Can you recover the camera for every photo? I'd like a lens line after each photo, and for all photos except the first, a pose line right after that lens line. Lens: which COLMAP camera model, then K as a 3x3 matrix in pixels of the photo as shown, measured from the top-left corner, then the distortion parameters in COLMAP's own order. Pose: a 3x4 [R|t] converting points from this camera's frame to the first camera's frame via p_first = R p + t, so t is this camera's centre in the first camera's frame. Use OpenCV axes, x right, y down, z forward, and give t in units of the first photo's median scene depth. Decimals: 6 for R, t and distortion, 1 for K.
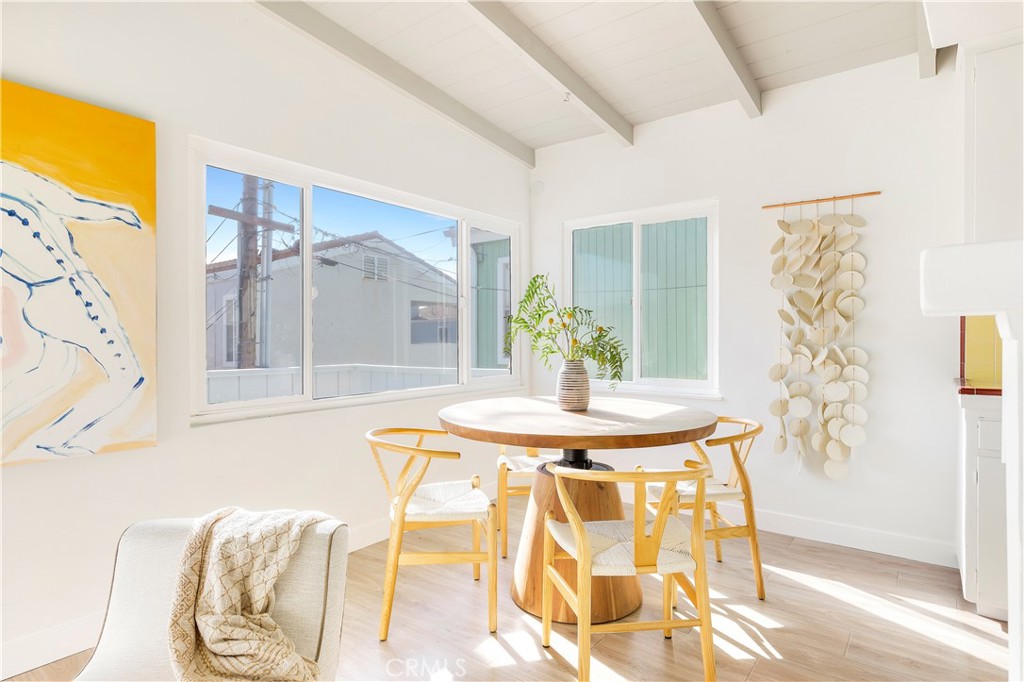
lens RADIAL K [[545.5, 0, 512.3], [0, 545.5, 338.9], [0, 0, 1]] dist [0.000395, -0.000603]
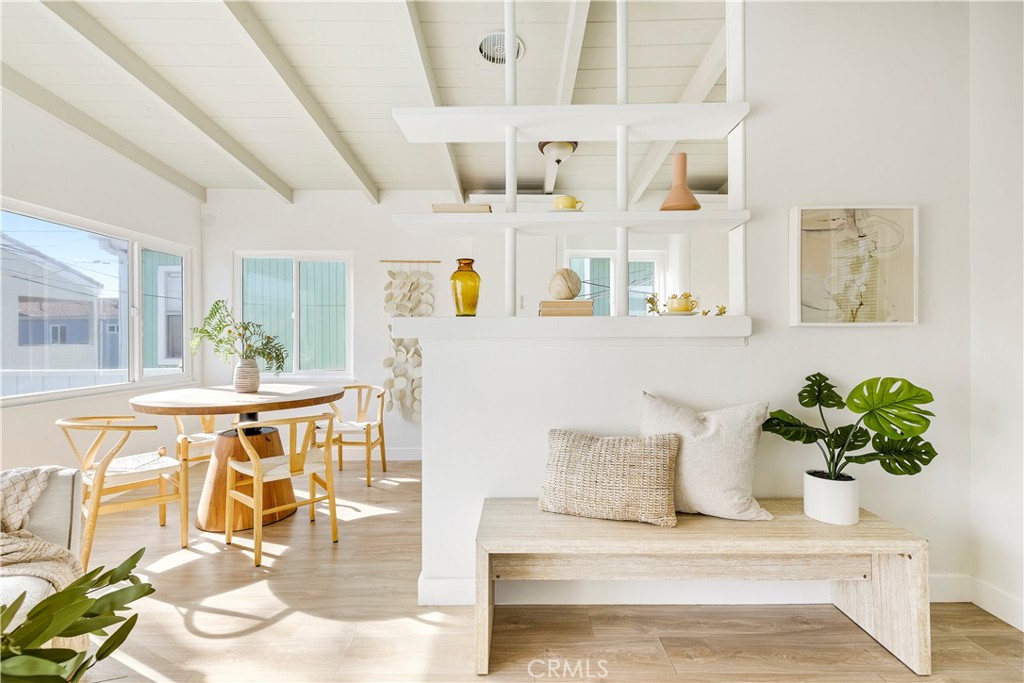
lens RADIAL K [[456.8, 0, 512.6], [0, 456.8, 336.4], [0, 0, 1]] dist [0.009705, -0.000297]
pose [[0.791581, 0.002531, 0.611059, -0.078341], [0.001044, 0.999984, -0.005495, -0.013396], [-0.611063, 0.004988, 0.791566, -0.423464]]
